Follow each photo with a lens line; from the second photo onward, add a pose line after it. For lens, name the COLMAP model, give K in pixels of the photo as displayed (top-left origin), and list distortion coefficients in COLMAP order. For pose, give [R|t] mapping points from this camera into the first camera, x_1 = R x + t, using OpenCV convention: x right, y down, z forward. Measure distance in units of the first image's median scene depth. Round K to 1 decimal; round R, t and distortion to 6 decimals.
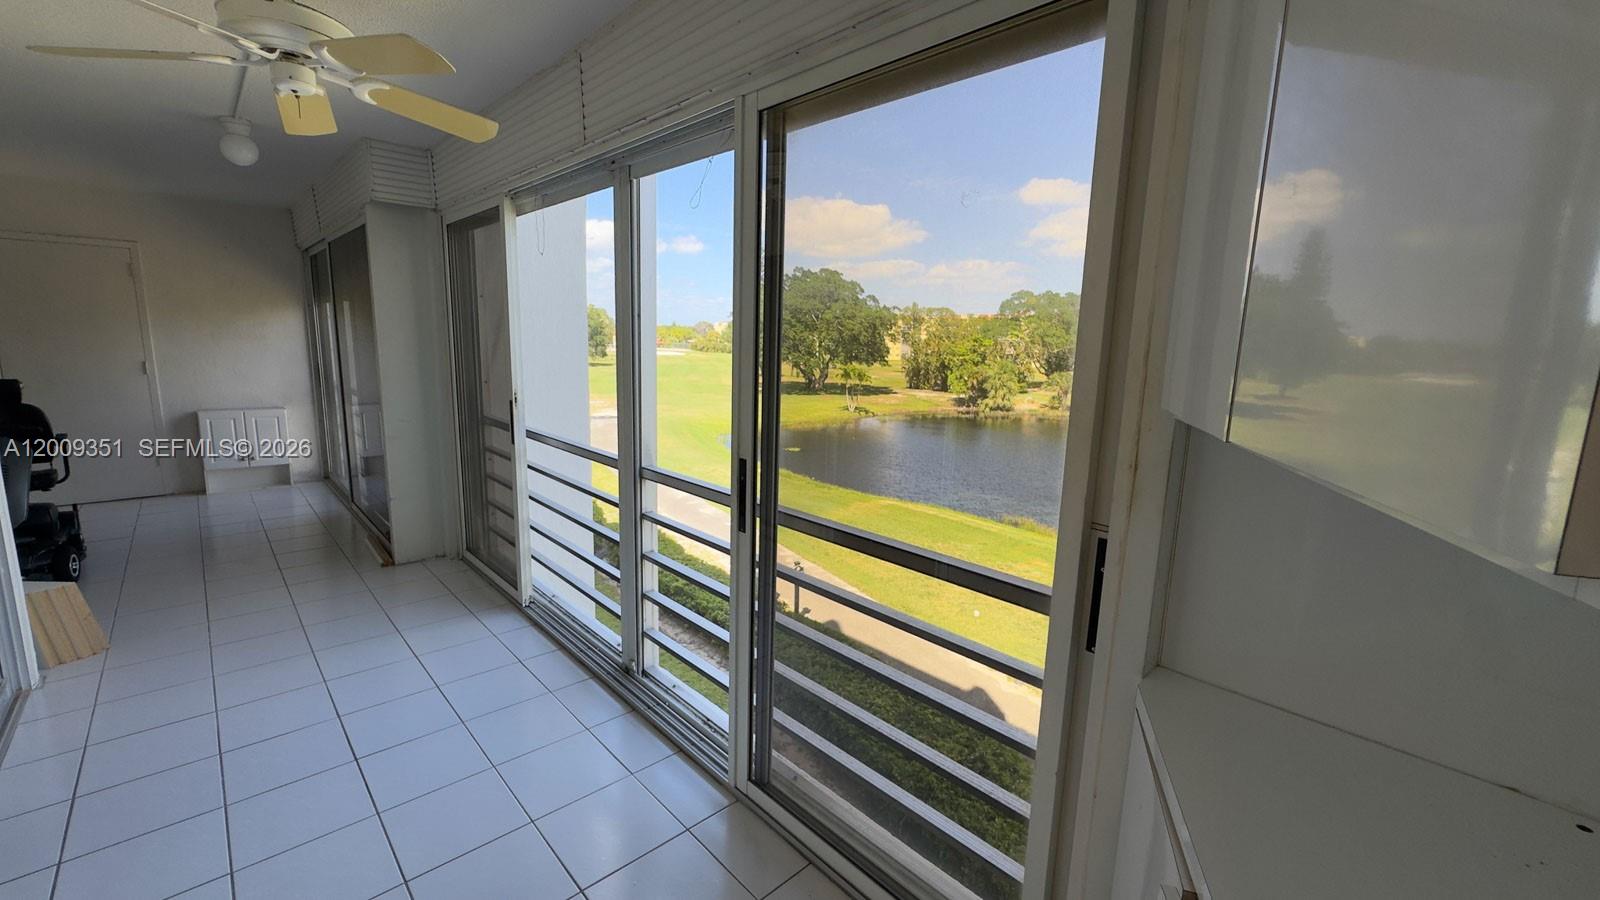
lens RADIAL K [[643.1, 0, 805.2], [0, 643.1, 449.8], [0, 0, 1]] dist [-0.001756, 0.000110]
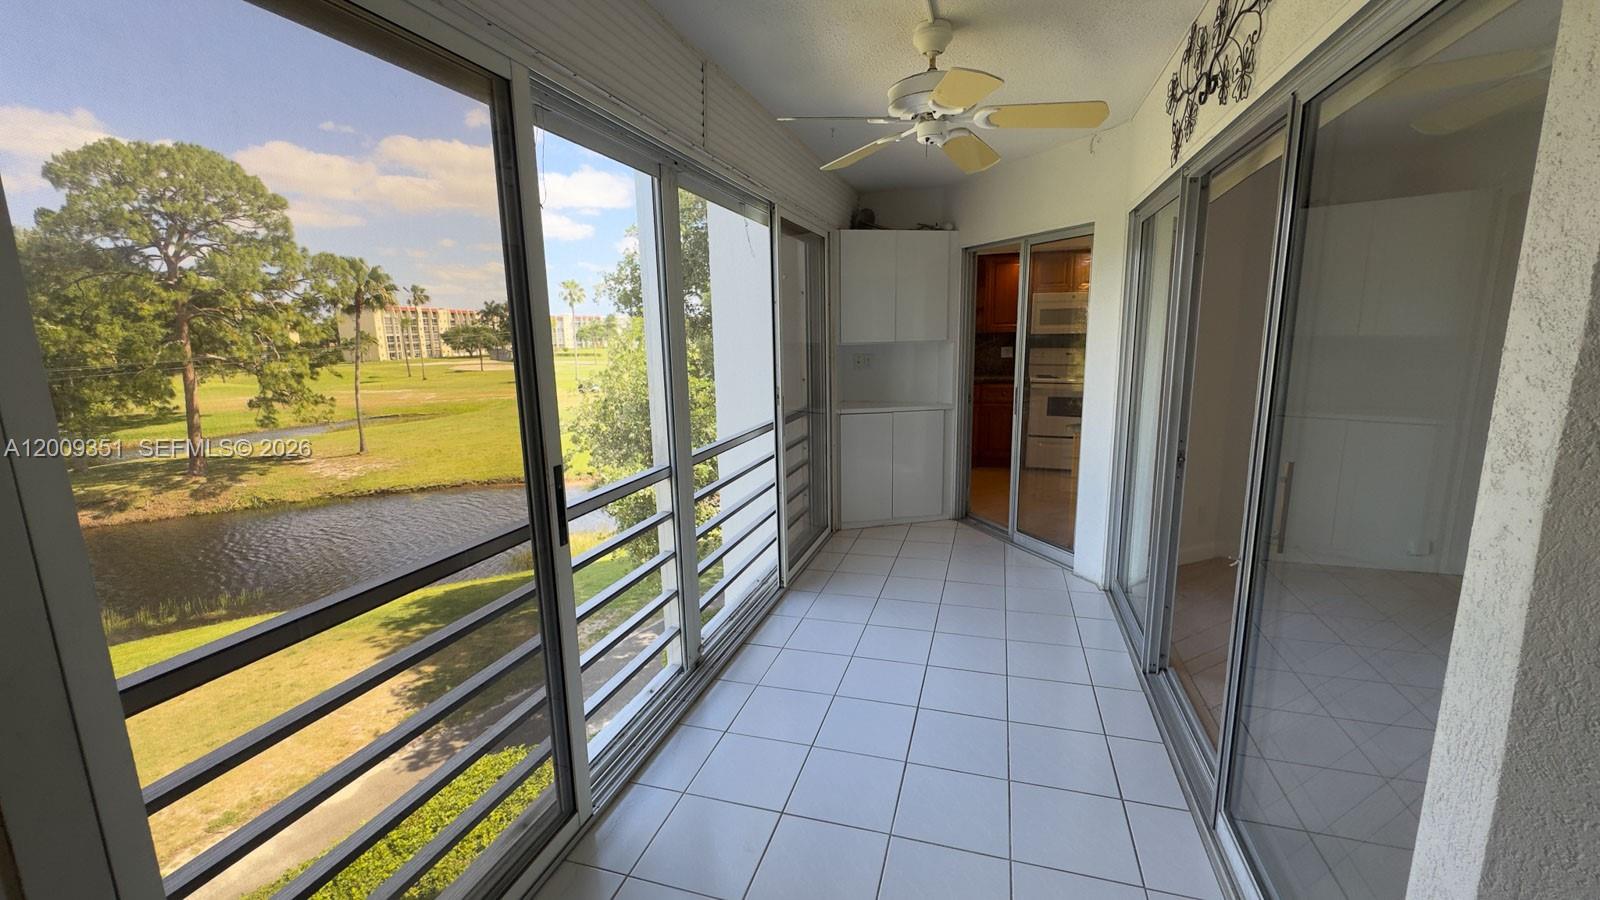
lens RADIAL K [[643.1, 0, 805.2], [0, 643.1, 449.8], [0, 0, 1]] dist [-0.001756, 0.000110]
pose [[-0.504535, -0.173842, 0.845709, -0.071728], [0.148252, 0.947528, 0.283216, -0.014845], [-0.850568, 0.268271, -0.452288, 0.075712]]
